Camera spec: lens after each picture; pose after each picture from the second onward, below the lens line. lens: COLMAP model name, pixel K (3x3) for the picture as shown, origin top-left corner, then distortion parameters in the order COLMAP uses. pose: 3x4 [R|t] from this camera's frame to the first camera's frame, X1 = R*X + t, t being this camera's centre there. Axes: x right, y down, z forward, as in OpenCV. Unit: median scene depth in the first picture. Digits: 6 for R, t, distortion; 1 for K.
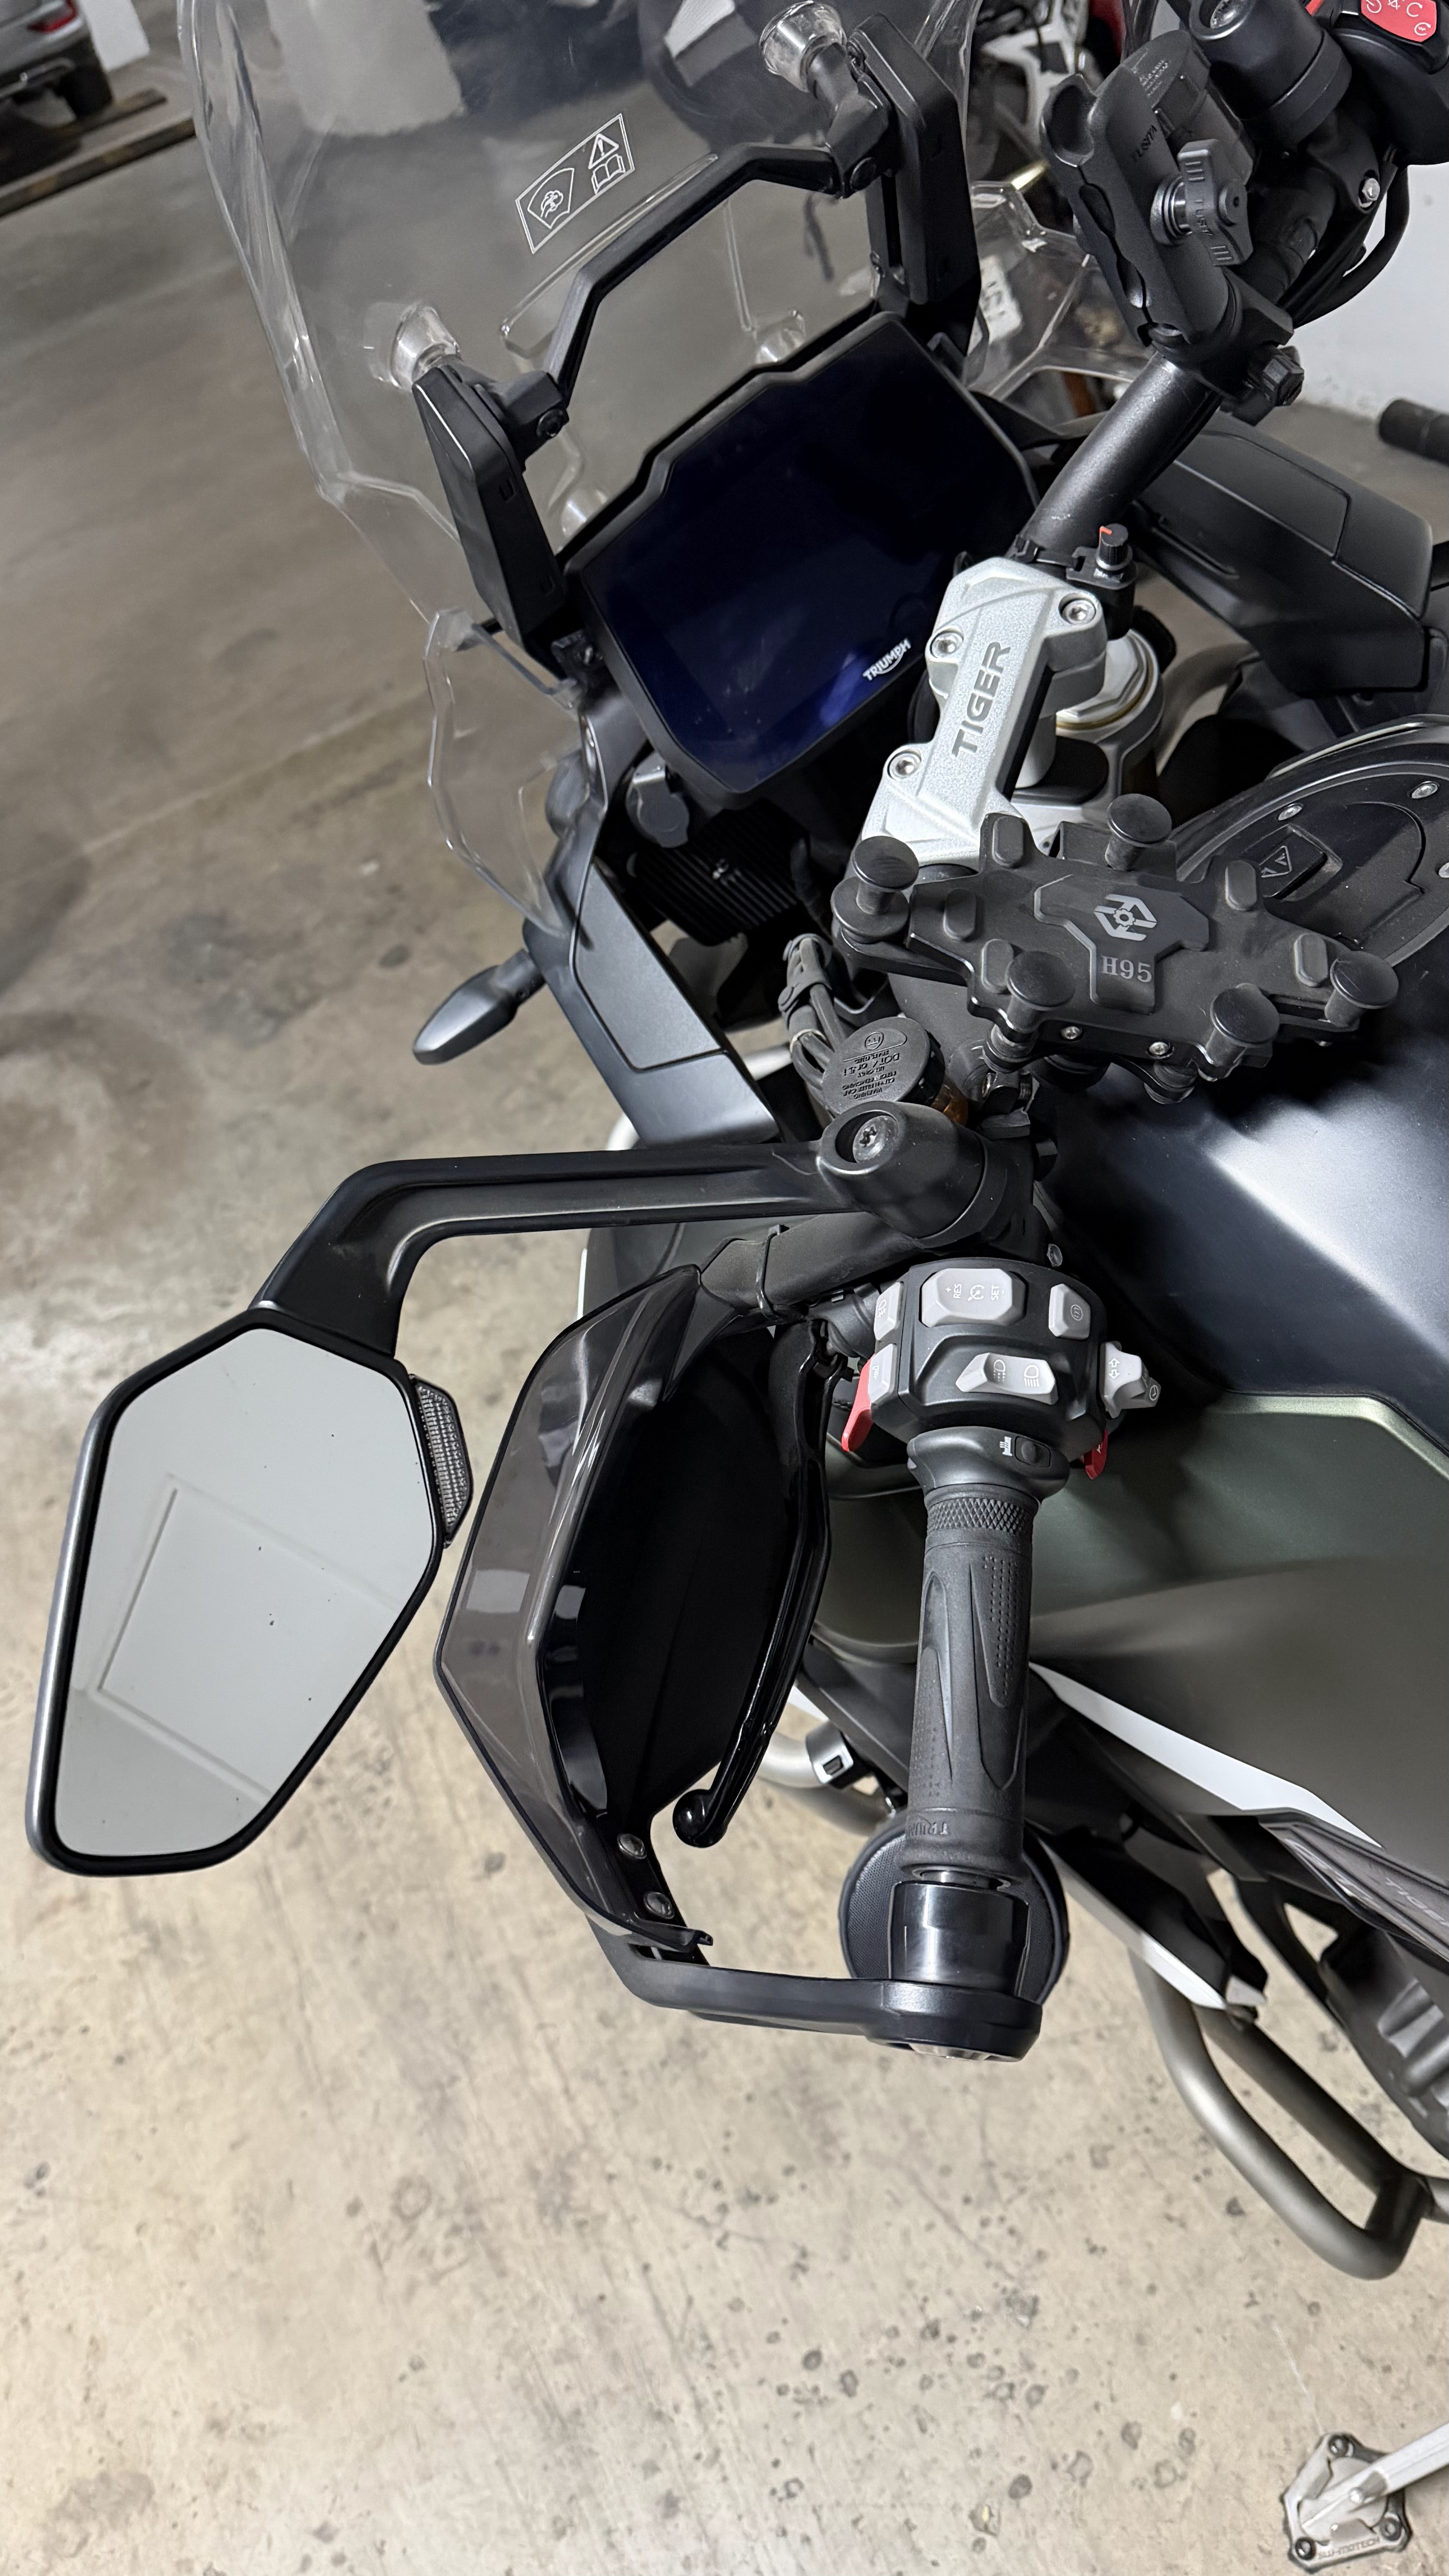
lens RADIAL K [[1786.9, 0, 772.2], [0, 1786.9, 1287.0], [0, 0, 1]] dist [0.000018, 0.000160]
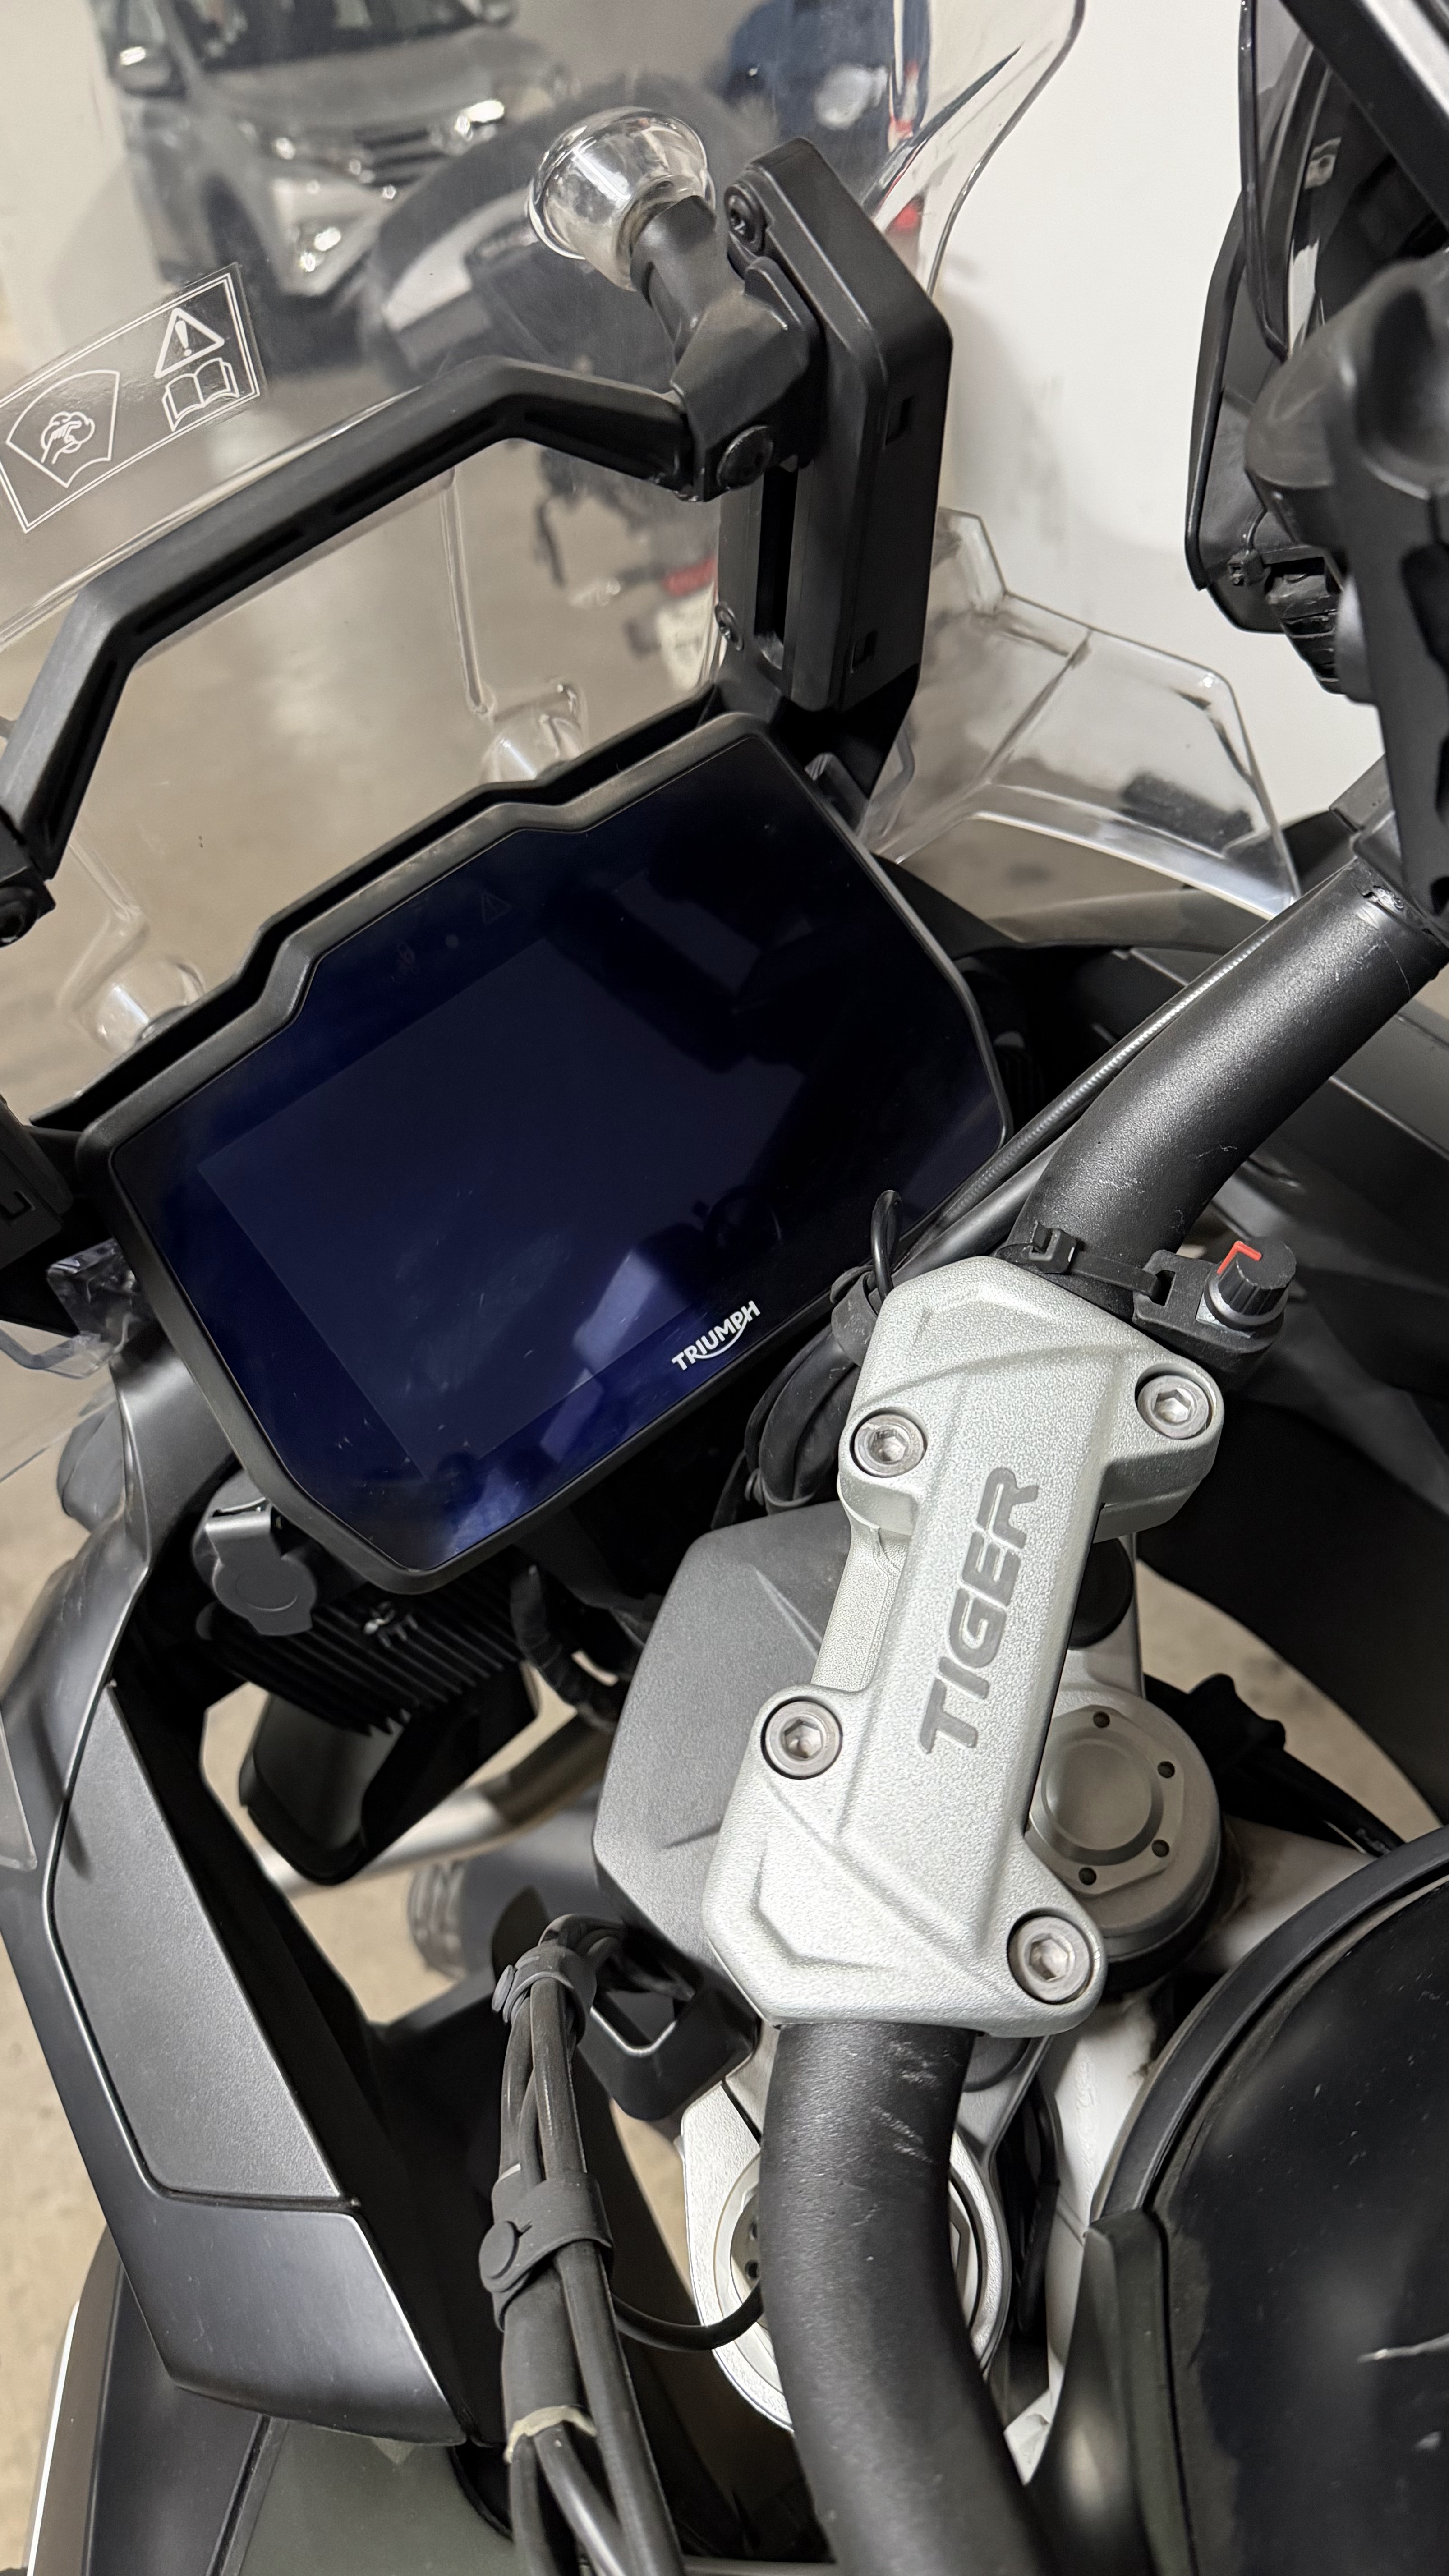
lens RADIAL K [[1681.2, 0, 724.5], [0, 1681.2, 1288.0], [0, 0, 1]] dist [-0.002018, -0.002692]
pose [[0.986159, 0.048582, 0.158527, -0.013654], [-0.029857, 0.992513, -0.118433, -0.342591], [-0.163094, 0.112061, 0.980226, 0.573411]]
